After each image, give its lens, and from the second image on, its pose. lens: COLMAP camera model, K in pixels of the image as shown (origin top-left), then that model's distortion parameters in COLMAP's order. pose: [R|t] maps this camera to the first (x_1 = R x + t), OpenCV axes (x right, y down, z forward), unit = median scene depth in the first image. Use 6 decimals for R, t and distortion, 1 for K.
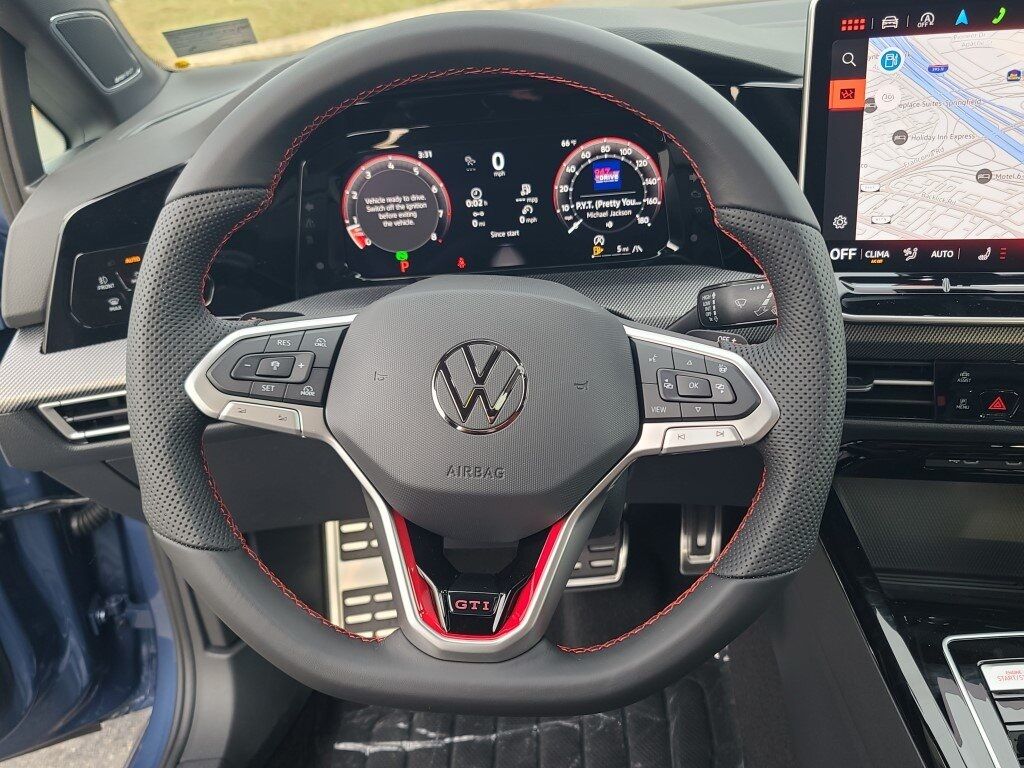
lens RADIAL K [[1000.5, 0, 535.9], [0, 1000.5, 387.3], [0, 0, 1]] dist [0.017041, 0.041323]
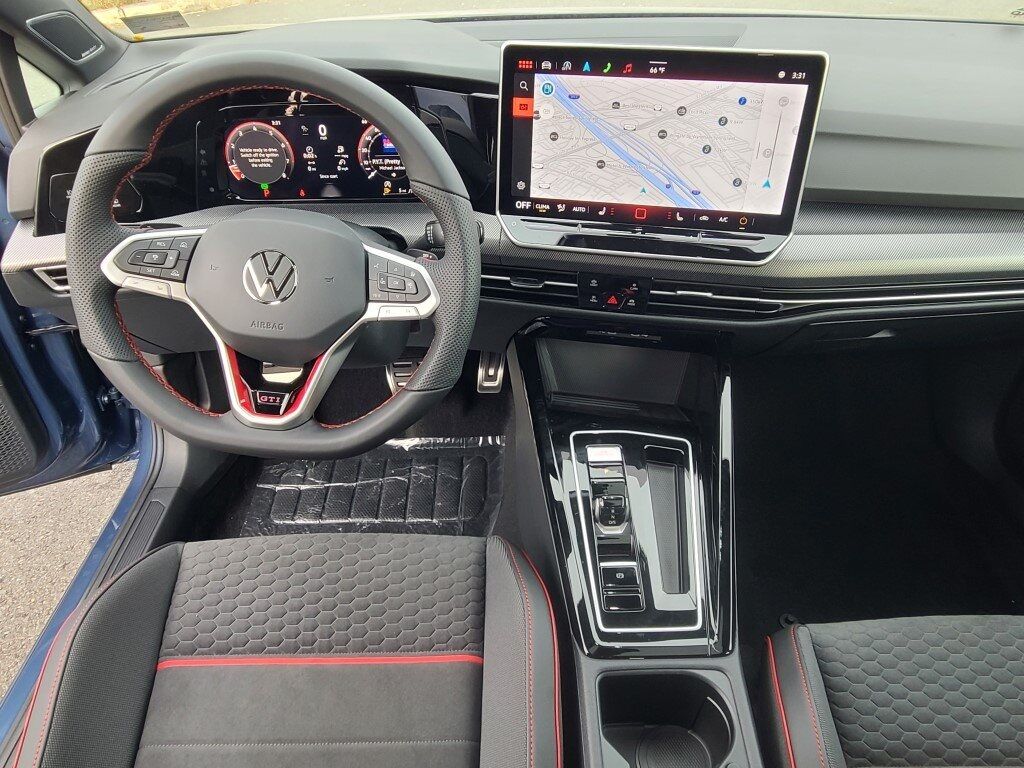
lens RADIAL K [[723.3, 0, 512.0], [0, 723.3, 384.0], [0, 0, 1]] dist [-0.005110, 0.007585]
pose [[0.997500, 0.049456, 0.050474, 0.225875], [-0.057353, 0.983876, 0.169404, -0.040034], [-0.041282, -0.171875, 0.984253, -0.216661]]
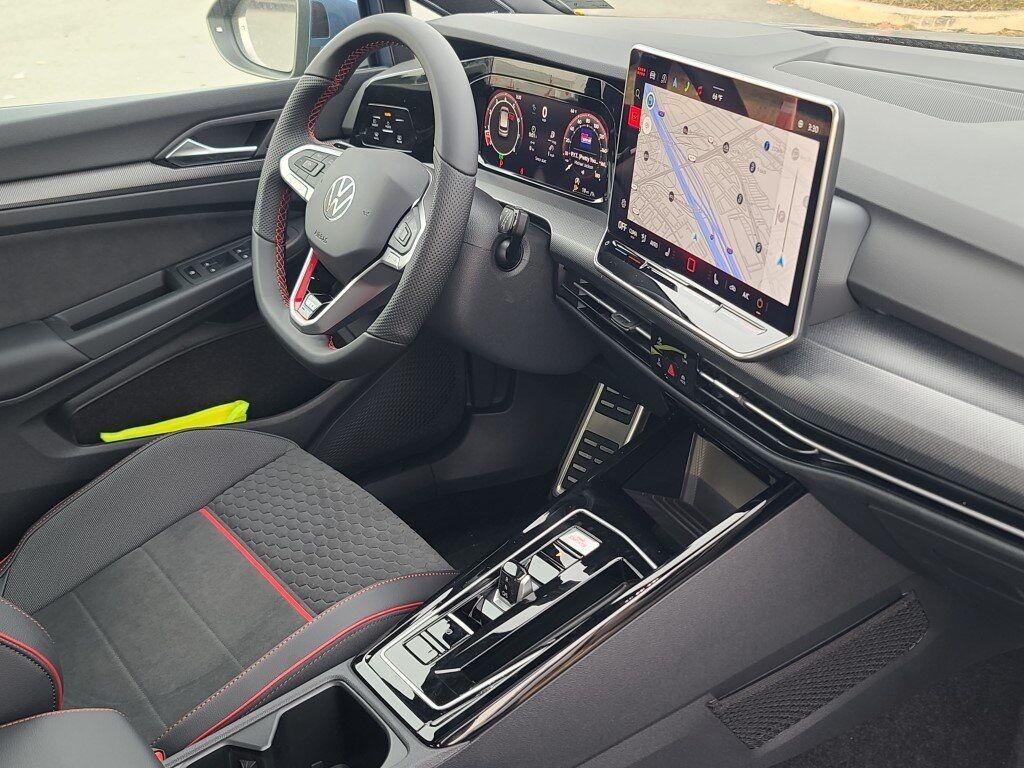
lens RADIAL K [[1281.4, 0, 512.0], [0, 1281.4, 384.0], [0, 0, 1]] dist [0.064821, 0.024499]
pose [[0.564173, 0.387529, -0.729061, 1.530167], [-0.383116, 0.905064, 0.184614, -0.193014], [0.731390, 0.175161, 0.659080, -0.260840]]
